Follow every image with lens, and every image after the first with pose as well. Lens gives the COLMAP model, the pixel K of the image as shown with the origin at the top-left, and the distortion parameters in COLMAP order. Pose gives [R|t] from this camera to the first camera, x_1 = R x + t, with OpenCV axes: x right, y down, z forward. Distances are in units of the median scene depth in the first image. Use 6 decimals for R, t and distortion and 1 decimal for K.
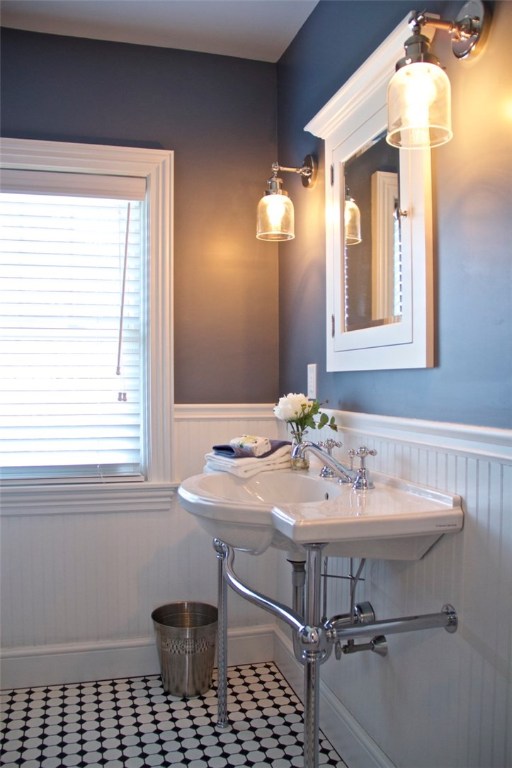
lens RADIAL K [[638.5, 0, 258.7], [0, 638.5, 378.7], [0, 0, 1]] dist [-0.050787, 0.010778]
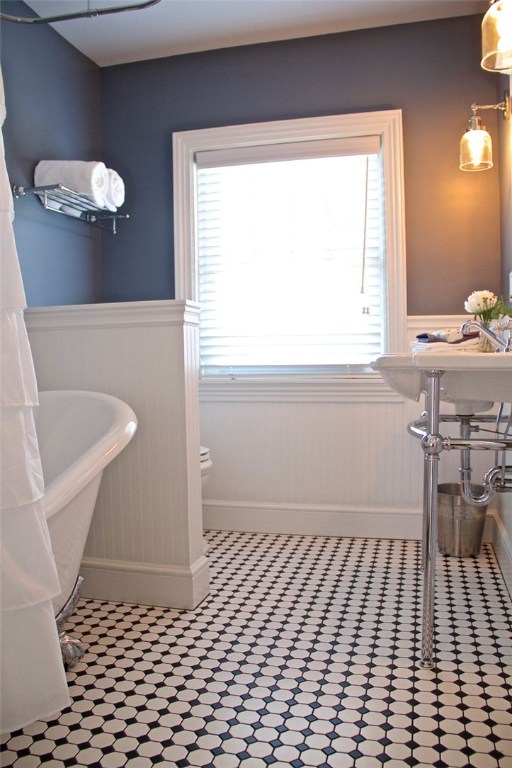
lens RADIAL K [[638.5, 0, 258.2], [0, 638.5, 384.7], [0, 0, 1]] dist [-0.050787, 0.010778]
pose [[0.864314, 0.019265, -0.502583, 0.279244], [0.002013, 0.999126, 0.041760, 0.140074], [0.502948, -0.037106, 0.863520, -0.252896]]
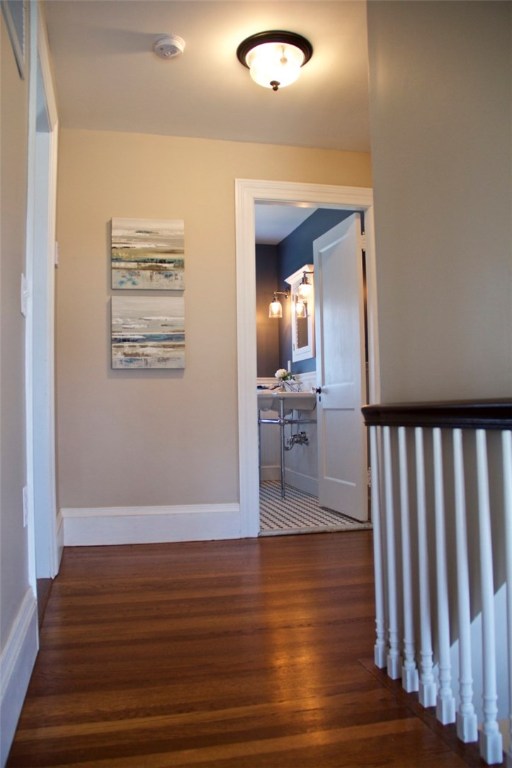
lens RADIAL K [[638.5, 0, 255.2], [0, 638.5, 383.3], [0, 0, 1]] dist [-0.050787, 0.010778]
pose [[0.998870, -0.010921, -0.046257, 0.064772], [0.009769, 0.999638, -0.025053, 0.155784], [0.046513, 0.024573, 0.998615, -1.930850]]
